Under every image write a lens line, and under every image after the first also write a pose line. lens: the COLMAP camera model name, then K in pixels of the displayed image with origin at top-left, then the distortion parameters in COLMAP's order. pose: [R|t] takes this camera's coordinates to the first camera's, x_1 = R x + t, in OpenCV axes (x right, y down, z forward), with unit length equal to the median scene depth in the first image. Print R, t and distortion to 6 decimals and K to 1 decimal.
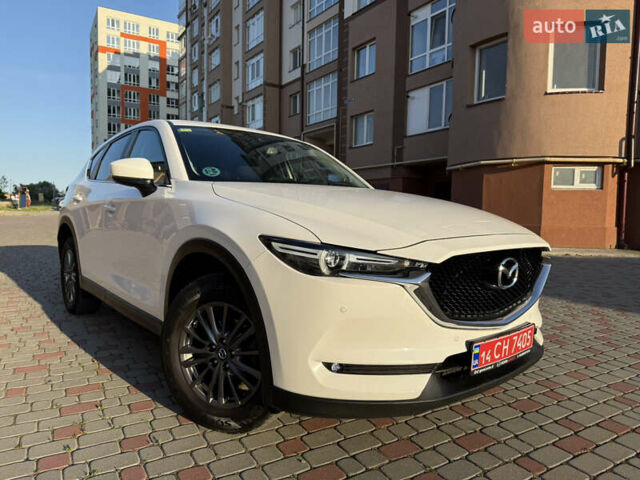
lens RADIAL K [[451.9, 0, 322.9], [0, 451.9, 240.3], [0, 0, 1]] dist [0.030192, -0.056559]
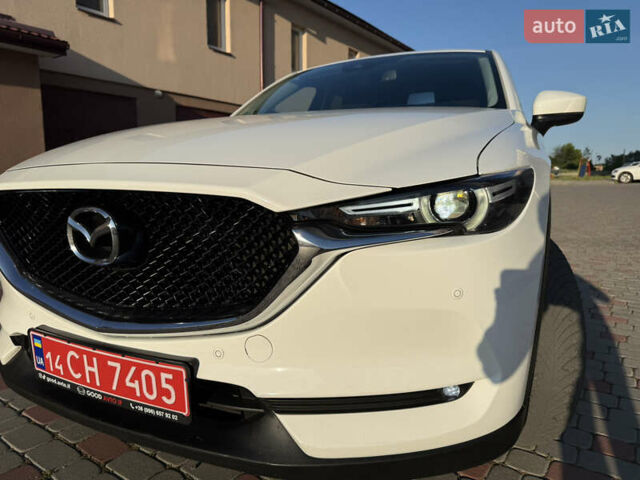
lens RADIAL K [[458.1, 0, 319.4], [0, 458.1, 235.5], [0, 0, 1]] dist [-0.007814, -0.007276]
pose [[0.401265, 0.100037, -0.910483, 0.109197], [-0.052499, 0.994896, 0.086174, 0.001278], [0.914456, 0.013221, 0.404469, 0.111763]]
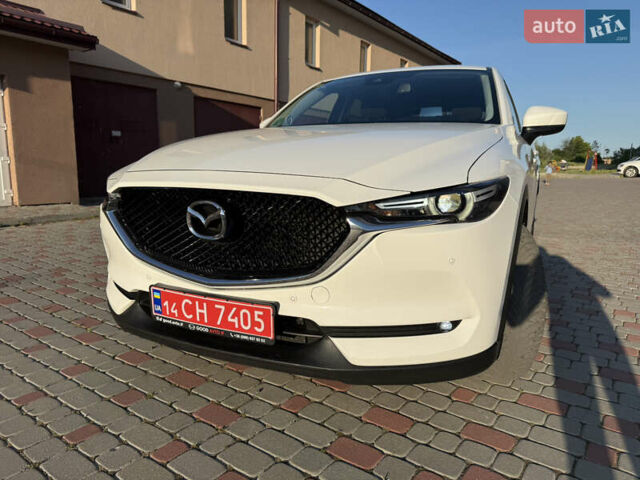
lens RADIAL K [[450.2, 0, 326.4], [0, 450.2, 238.4], [0, 0, 1]] dist [0.091350, -0.151397]
pose [[0.399704, 0.133739, -0.906835, 0.131275], [-0.067732, 0.990904, 0.116284, -0.000126], [0.914138, 0.014943, 0.405127, 0.095143]]
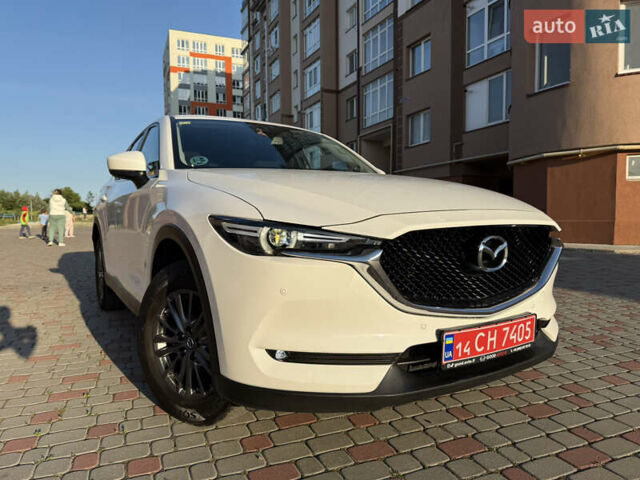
lens RADIAL K [[452.8, 0, 316.9], [0, 452.8, 242.3], [0, 0, 1]] dist [0.025690, -0.044950]
pose [[0.987648, -0.018284, -0.155616, 0.023009], [0.016927, 0.999806, -0.010041, 0.005903], [0.155769, 0.007283, 0.987767, 0.009900]]
